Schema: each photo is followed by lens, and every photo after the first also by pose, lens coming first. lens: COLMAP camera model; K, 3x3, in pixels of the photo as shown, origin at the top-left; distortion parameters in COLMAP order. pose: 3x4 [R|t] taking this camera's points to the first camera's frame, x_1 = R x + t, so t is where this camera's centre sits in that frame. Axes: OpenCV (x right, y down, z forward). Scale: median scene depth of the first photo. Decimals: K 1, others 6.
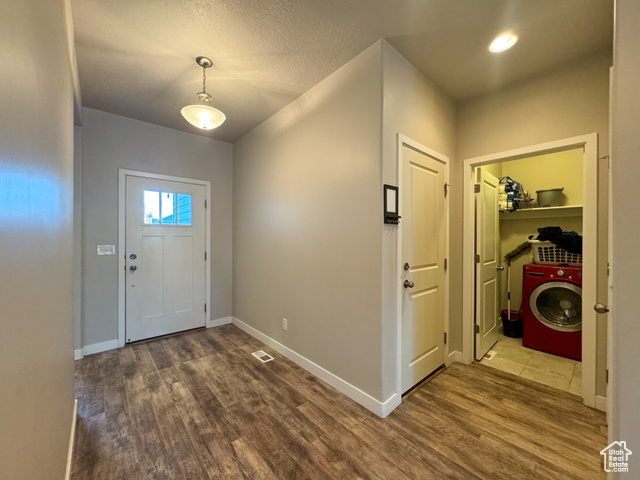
lens RADIAL K [[255.9, 0, 320.0], [0, 255.9, 240.0], [0, 0, 1]] dist [-0.002206, -0.000835]
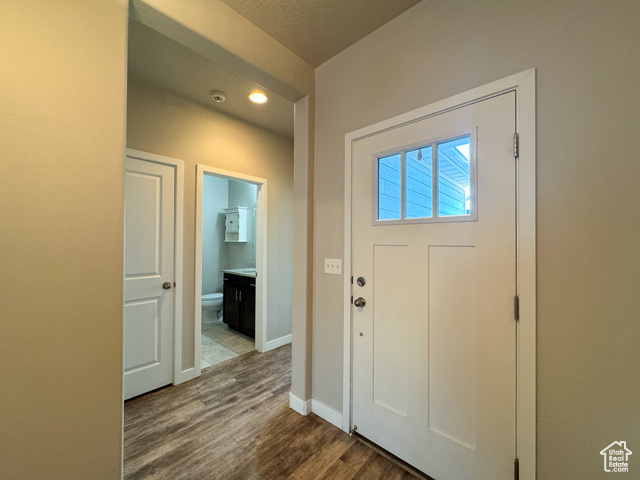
lens RADIAL K [[255.9, 0, 320.0], [0, 255.9, 240.0], [0, 0, 1]] dist [-0.002206, -0.000835]
pose [[0.104684, -0.015467, -0.994385, -0.187890], [-0.009409, 0.999819, -0.016542, -0.016032], [0.994461, 0.011088, 0.104520, 0.872346]]
